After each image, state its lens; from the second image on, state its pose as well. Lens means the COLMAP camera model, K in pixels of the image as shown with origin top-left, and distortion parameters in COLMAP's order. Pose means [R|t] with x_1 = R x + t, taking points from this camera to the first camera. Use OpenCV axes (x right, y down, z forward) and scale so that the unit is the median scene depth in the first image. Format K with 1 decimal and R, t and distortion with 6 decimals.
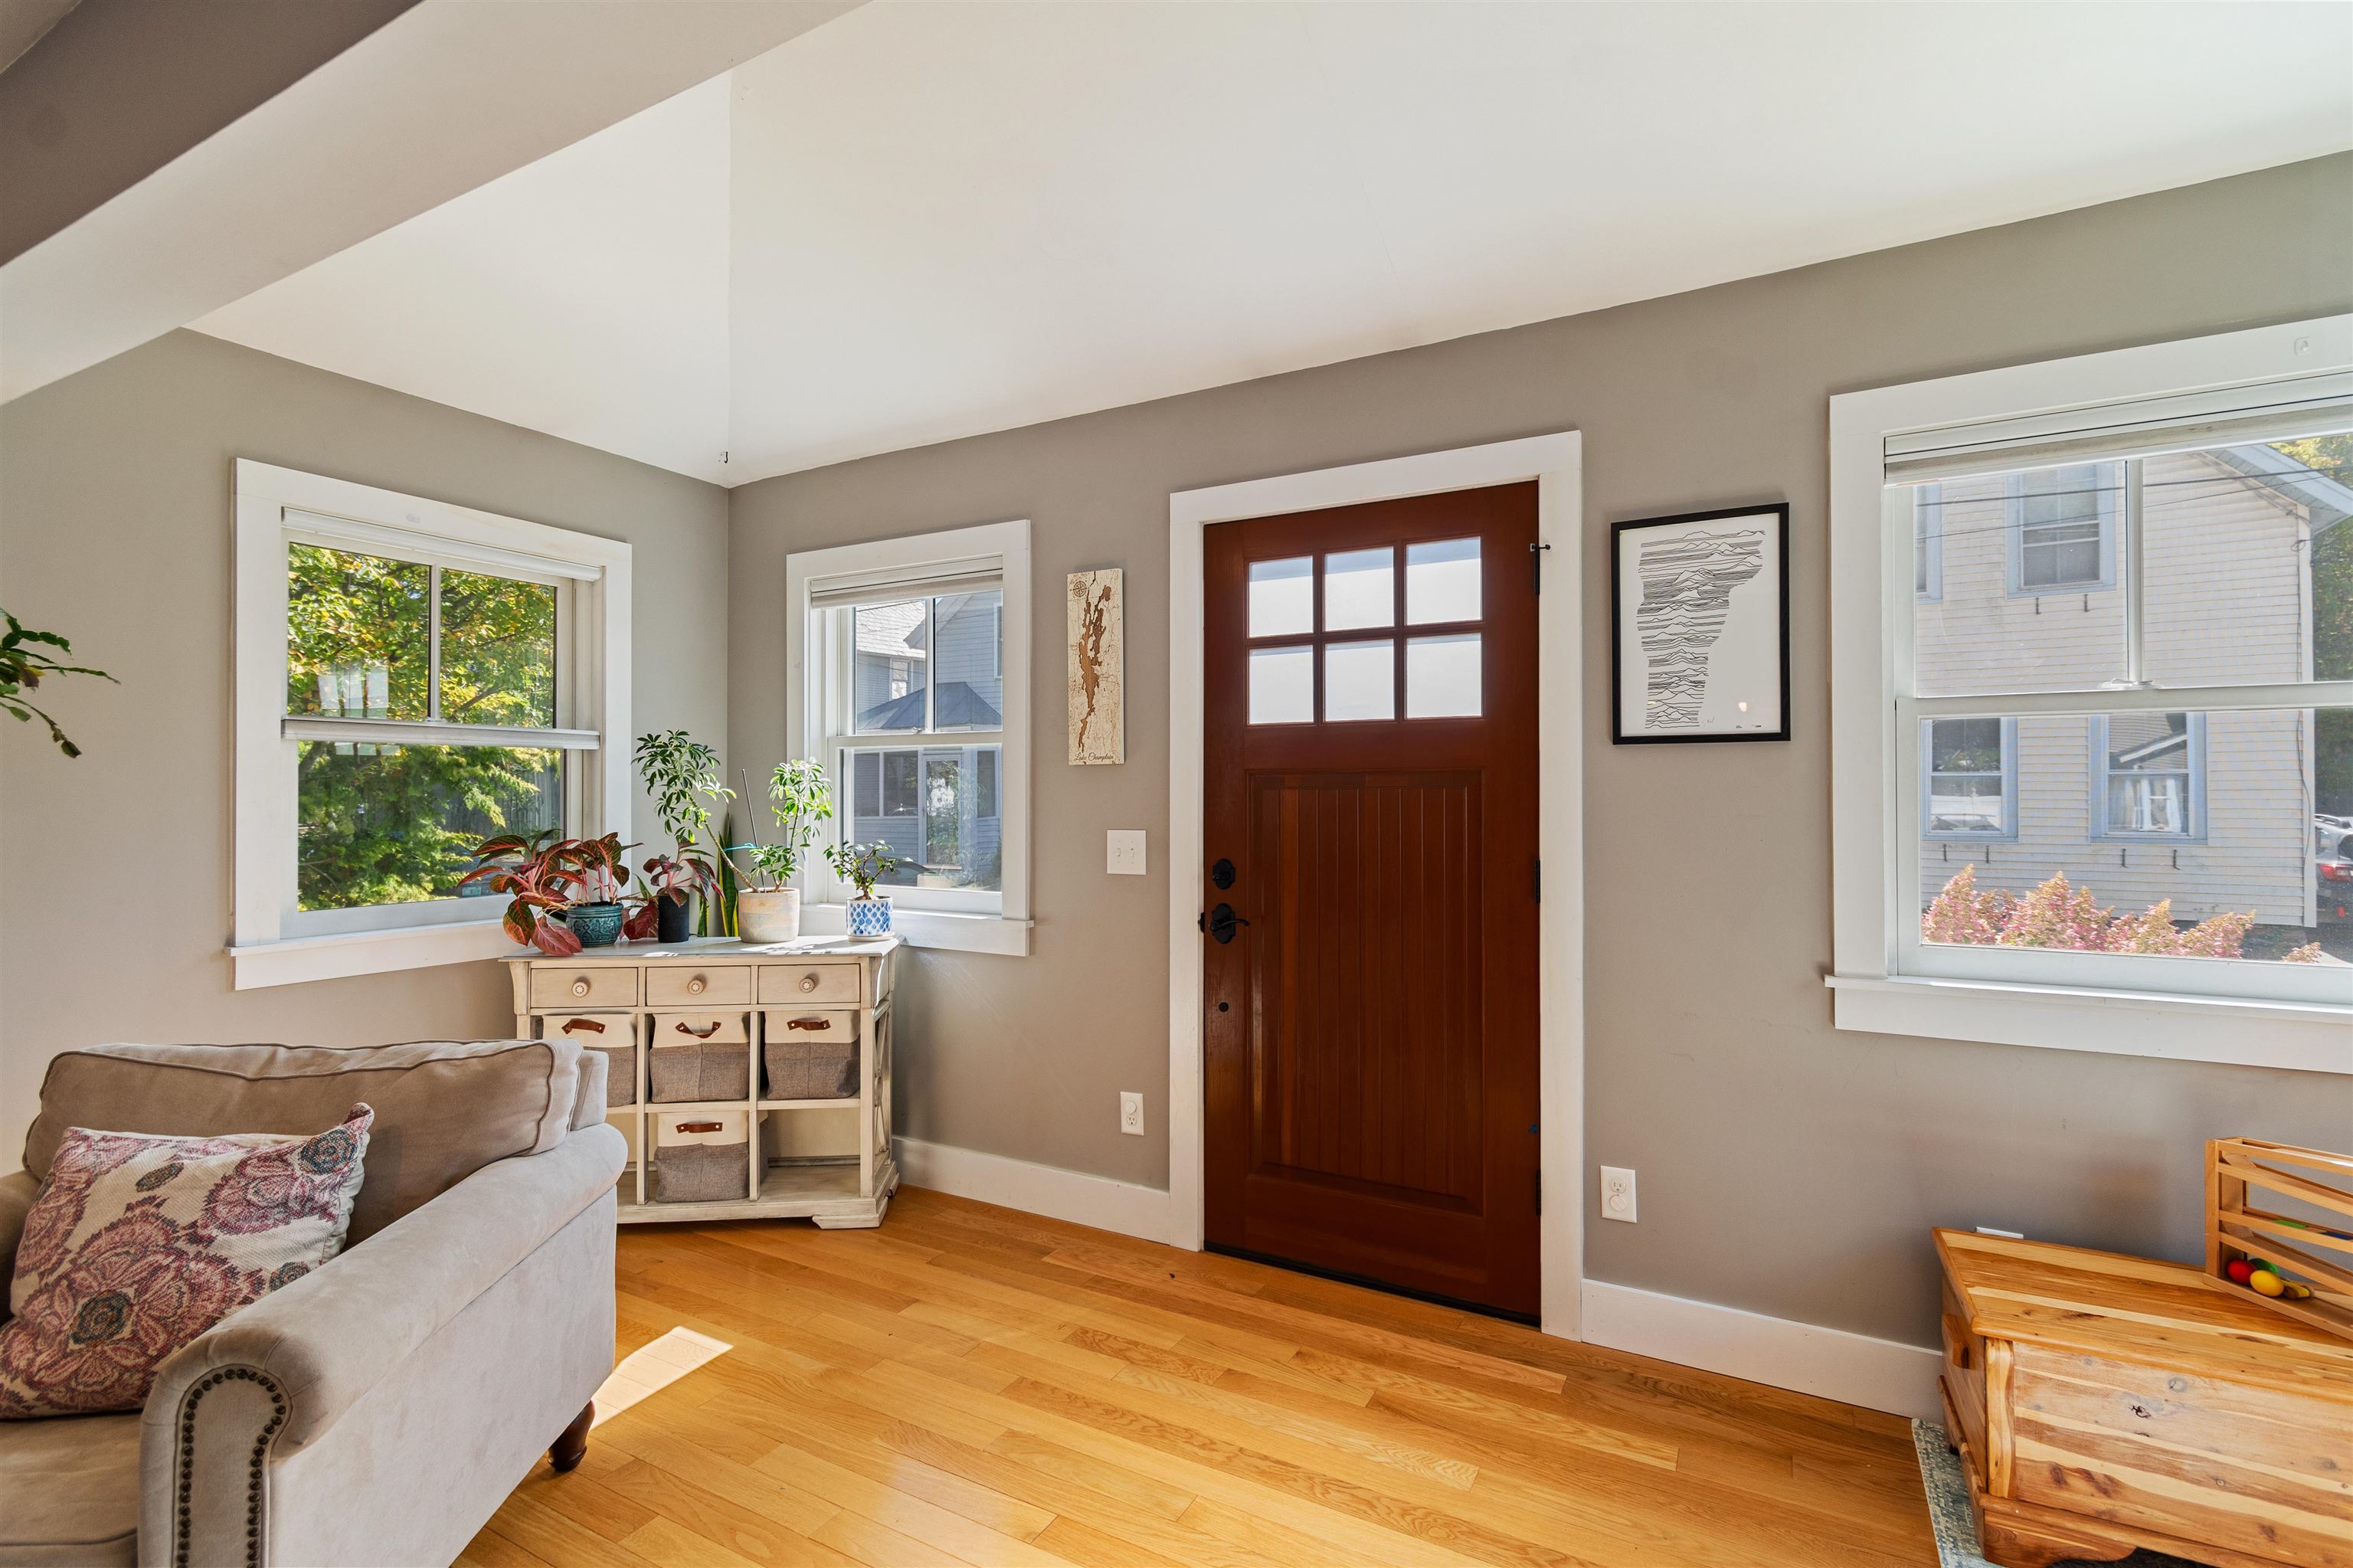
lens RADIAL K [[1088.8, 0, 1226.5], [0, 1088.8, 791.5], [0, 0, 1]] dist [0.004907, 0.000317]
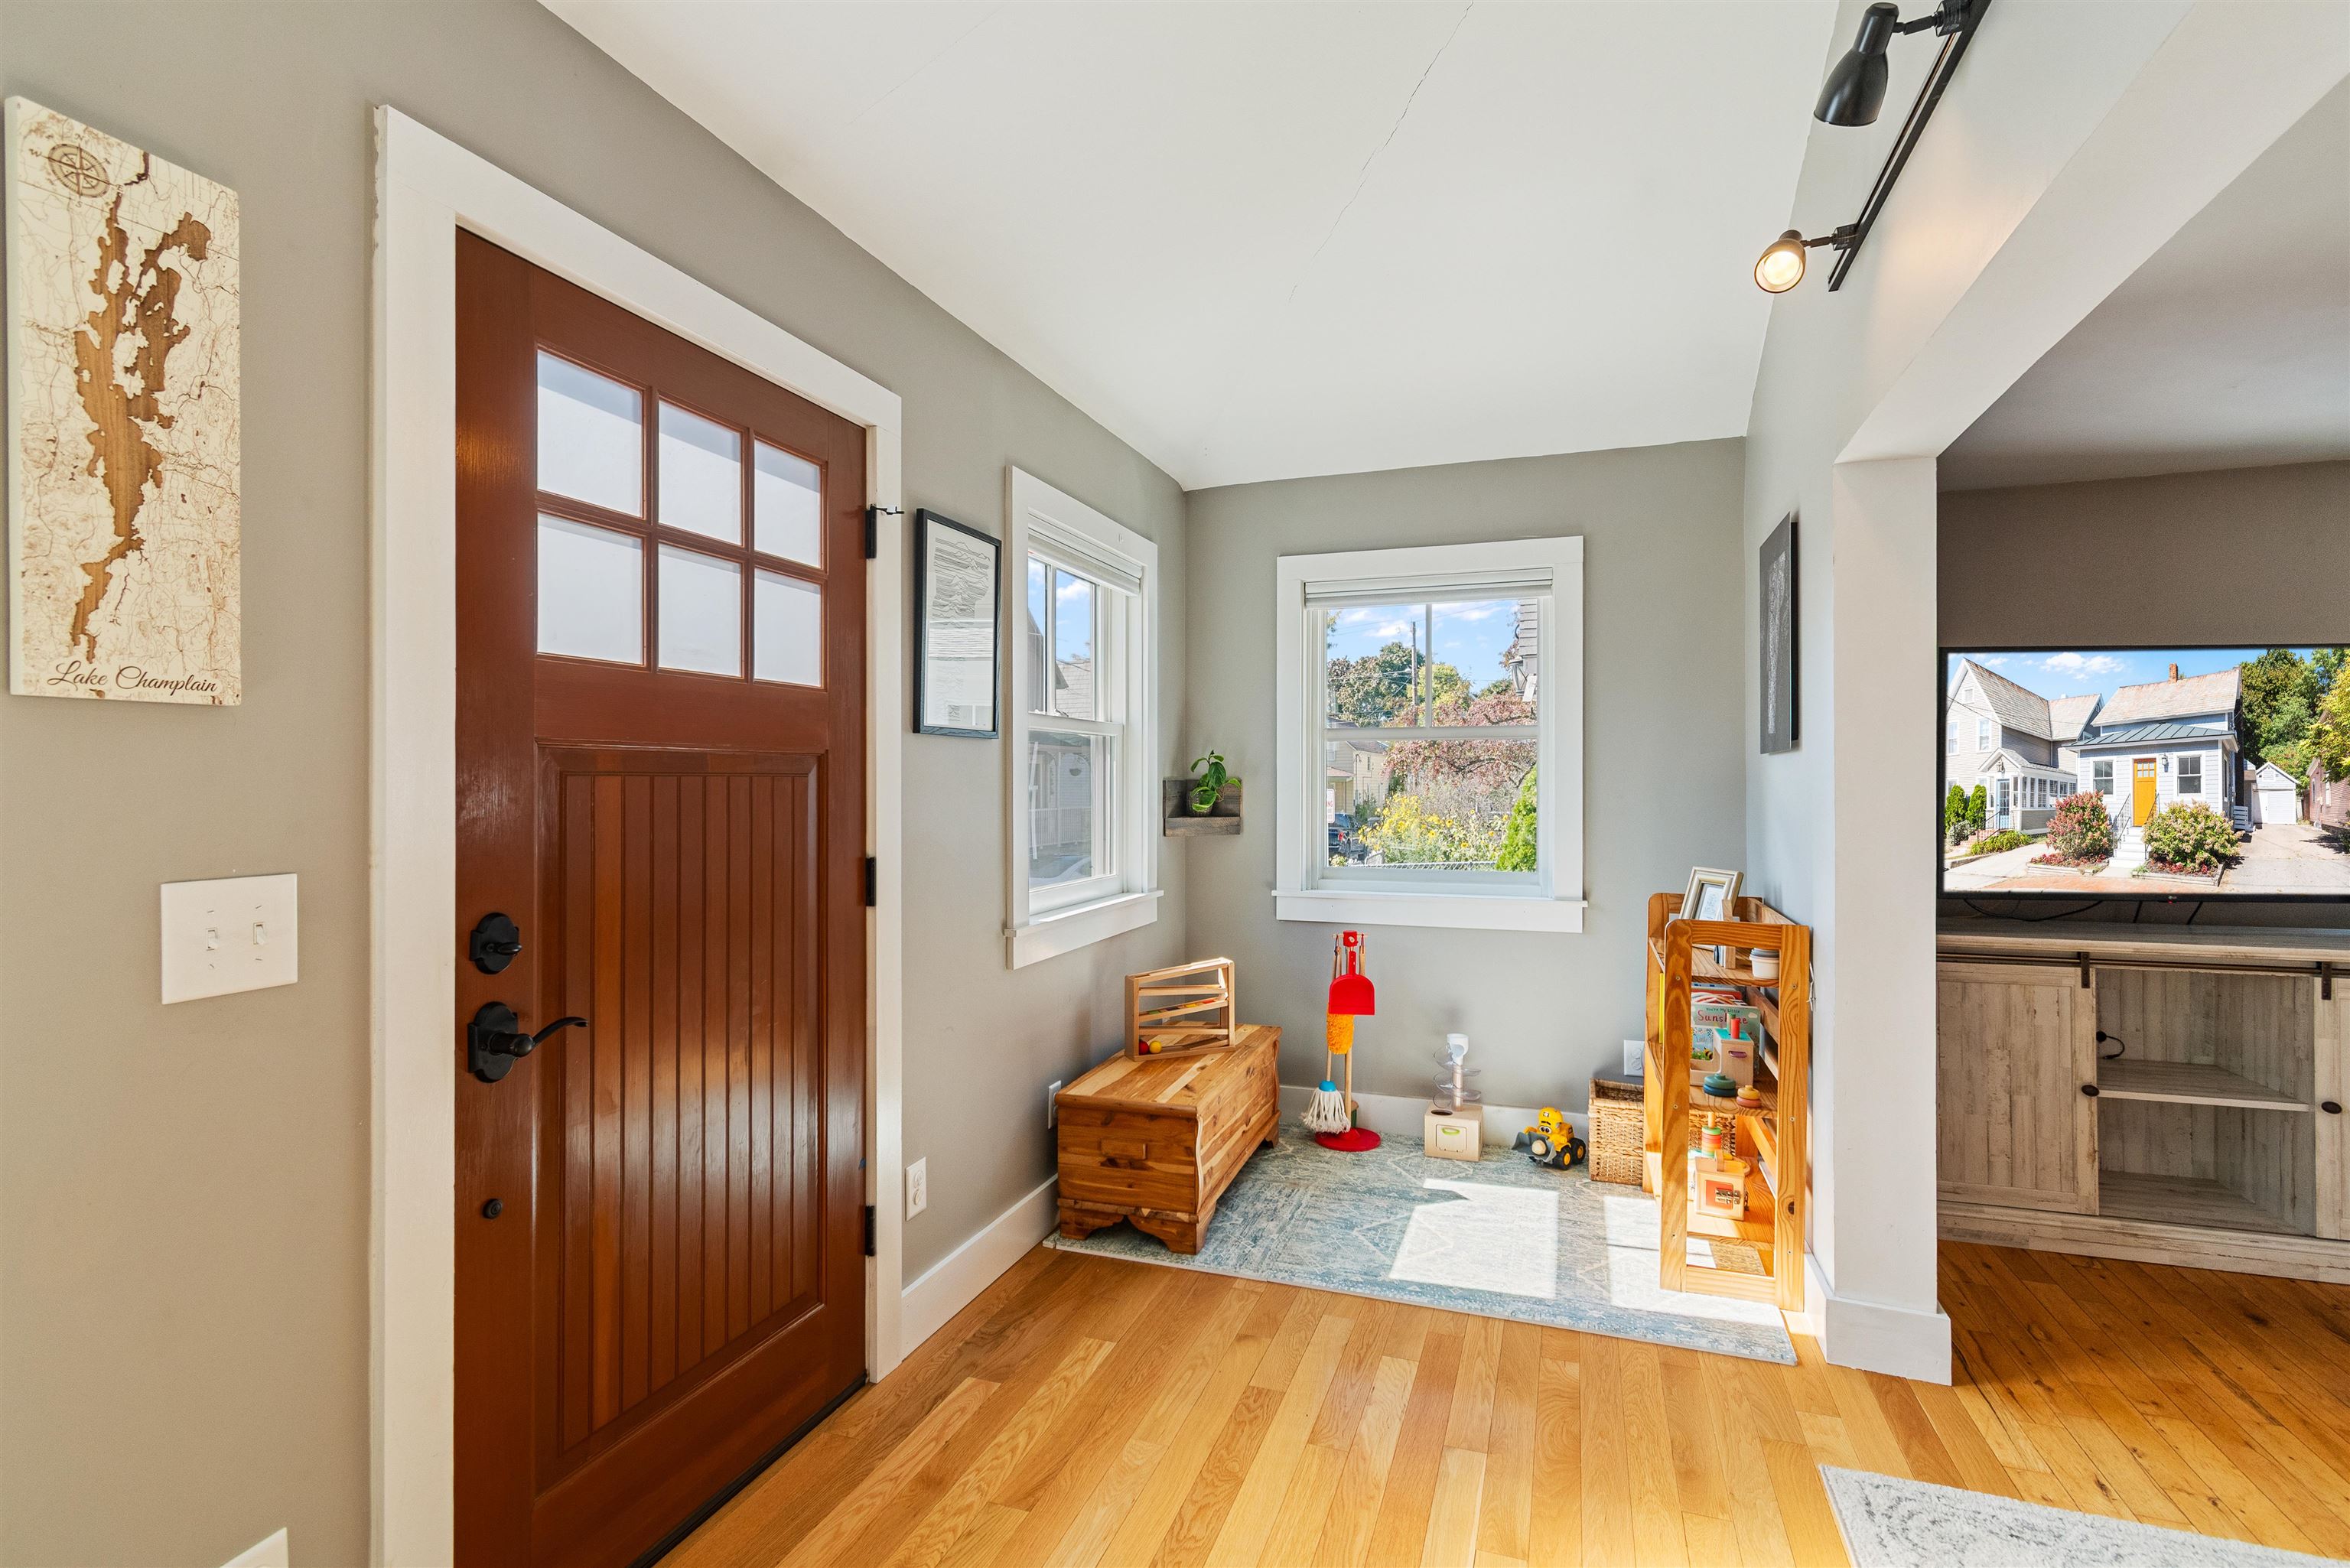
lens RADIAL K [[1087.3, 0, 1177.5], [0, 1087.3, 784.4], [0, 0, 1]] dist [0.004907, 0.000317]
pose [[-0.134361, -0.003242, 0.990927, -0.537258], [-0.004077, 0.999988, 0.002719, -0.000365], [-0.990924, -0.003675, -0.134373, 0.745781]]
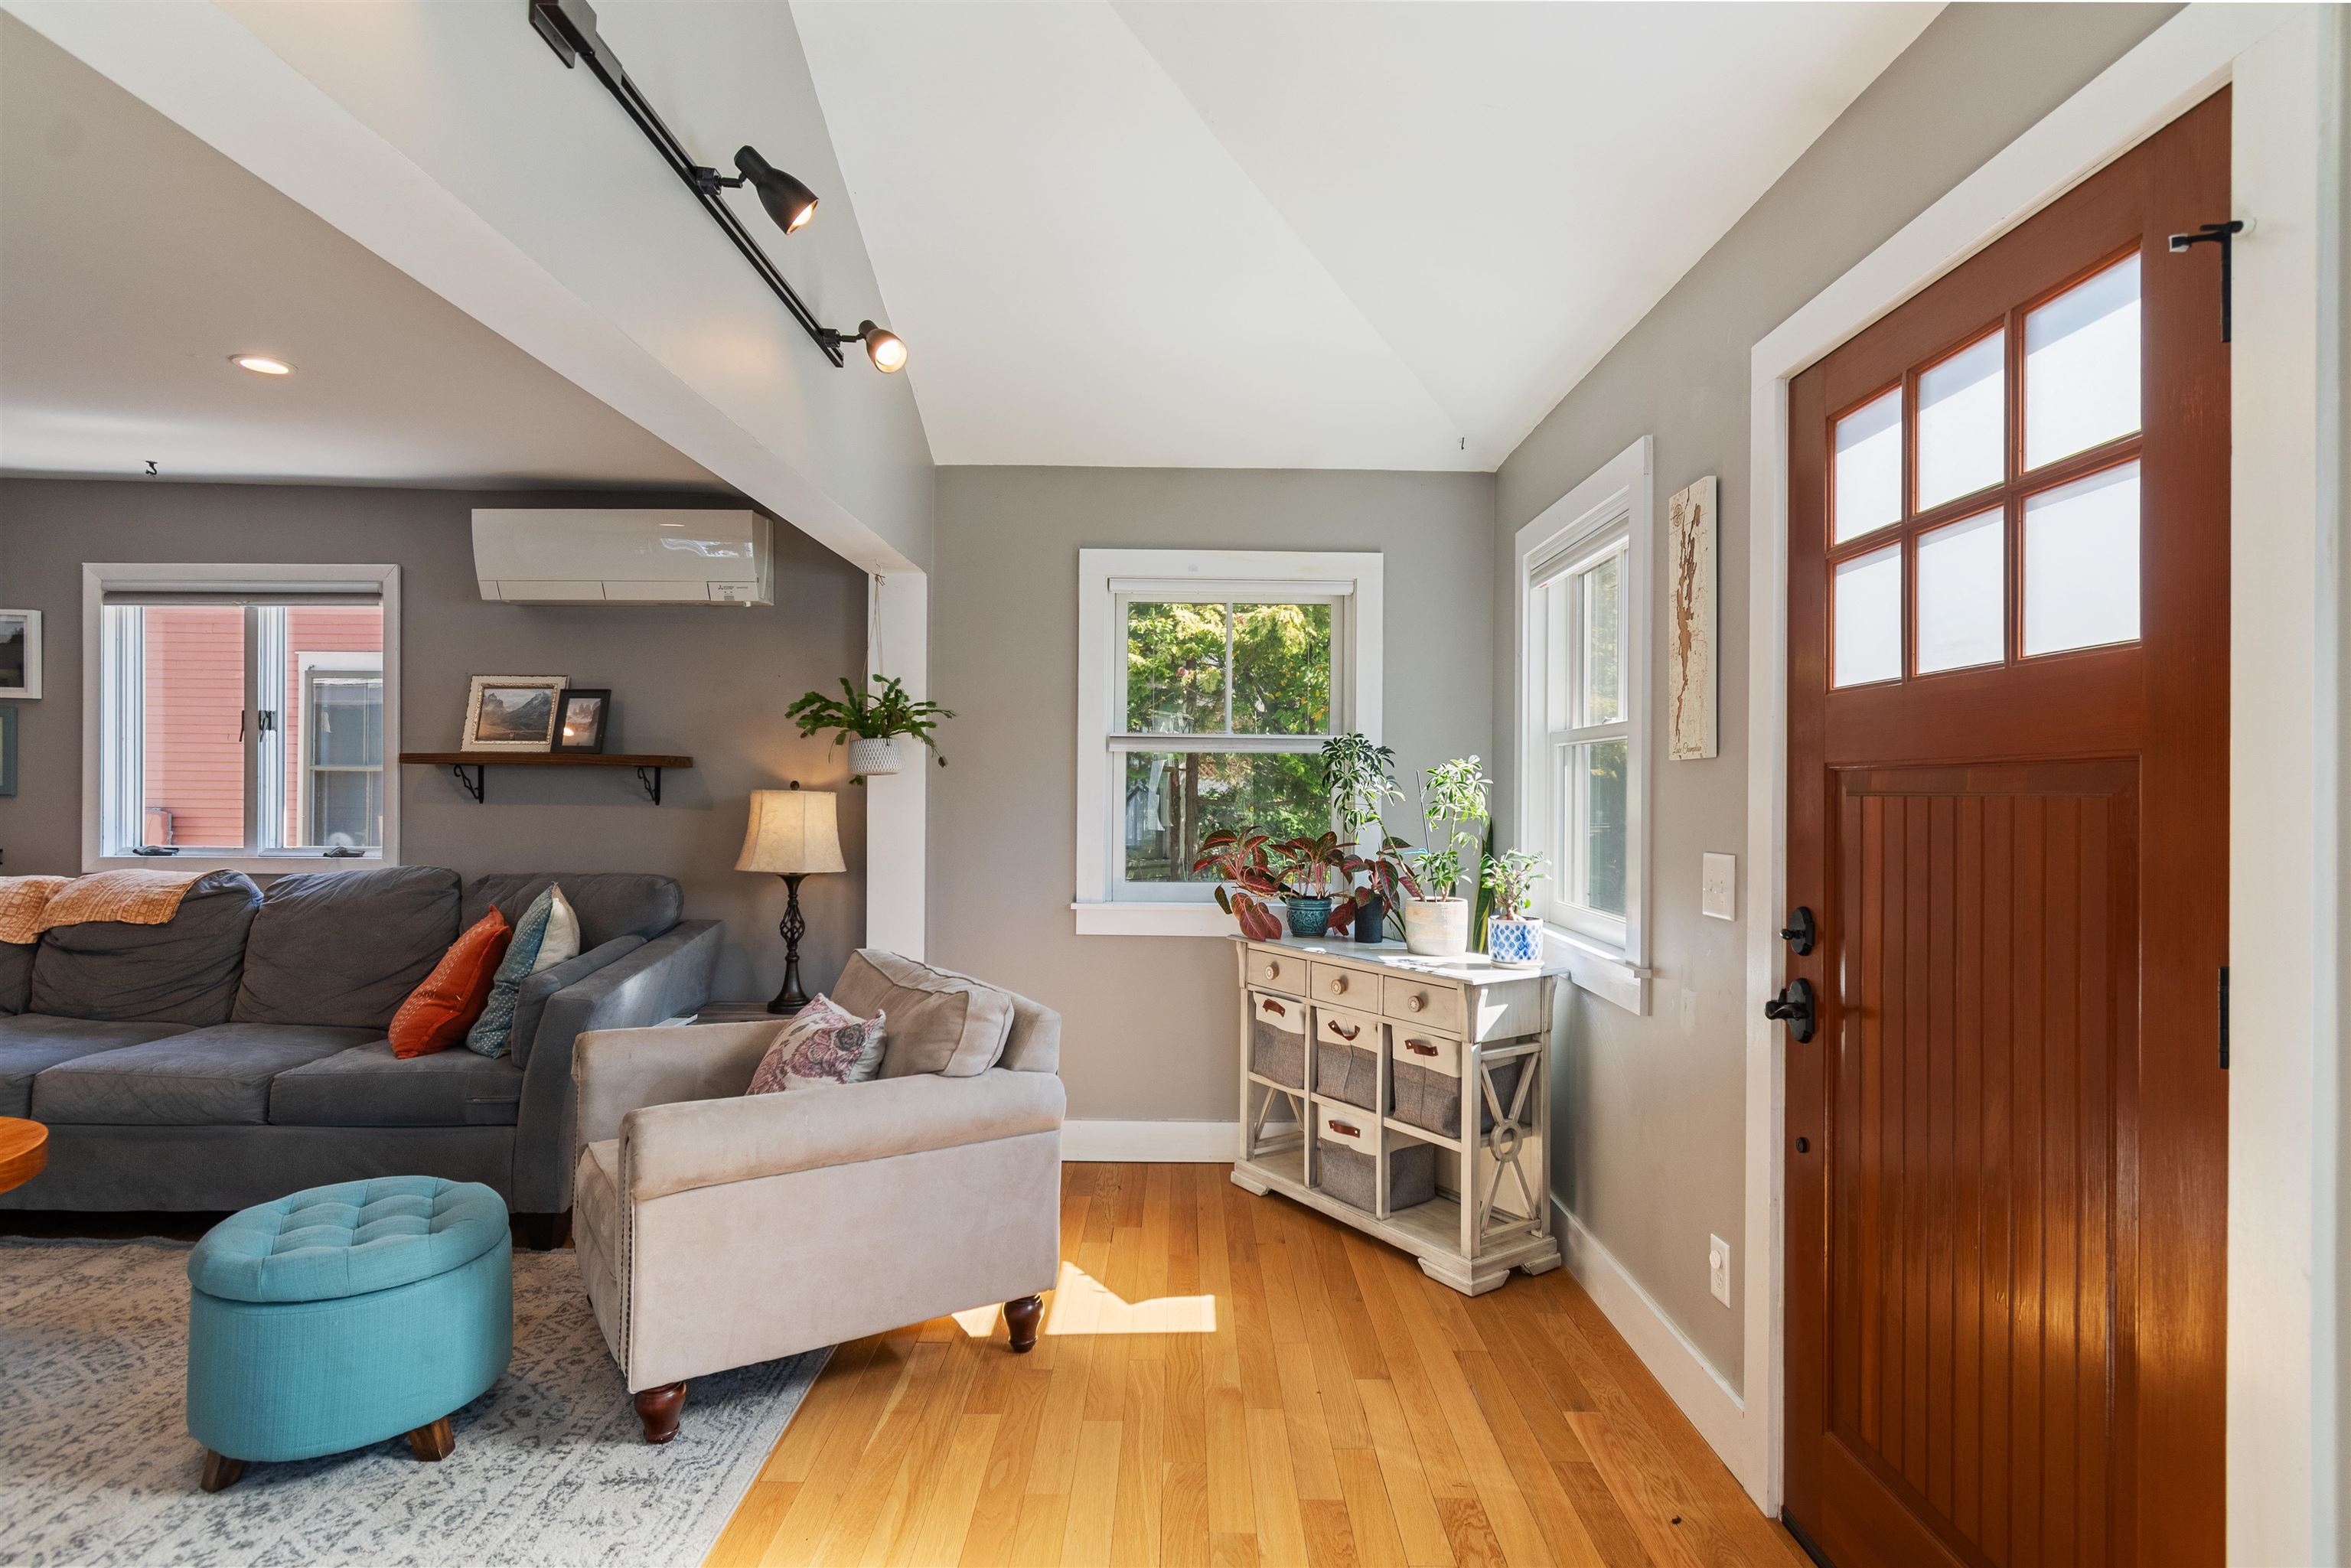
lens RADIAL K [[1208.8, 0, 1164.3], [0, 1208.8, 778.9], [0, 0, 1]] dist [-0.002275, -0.000646]
pose [[0.451828, -0.003257, -0.892099, 0.443860], [-0.009080, 0.999925, -0.008250, -0.002347], [0.892059, 0.011828, 0.451764, 0.355480]]
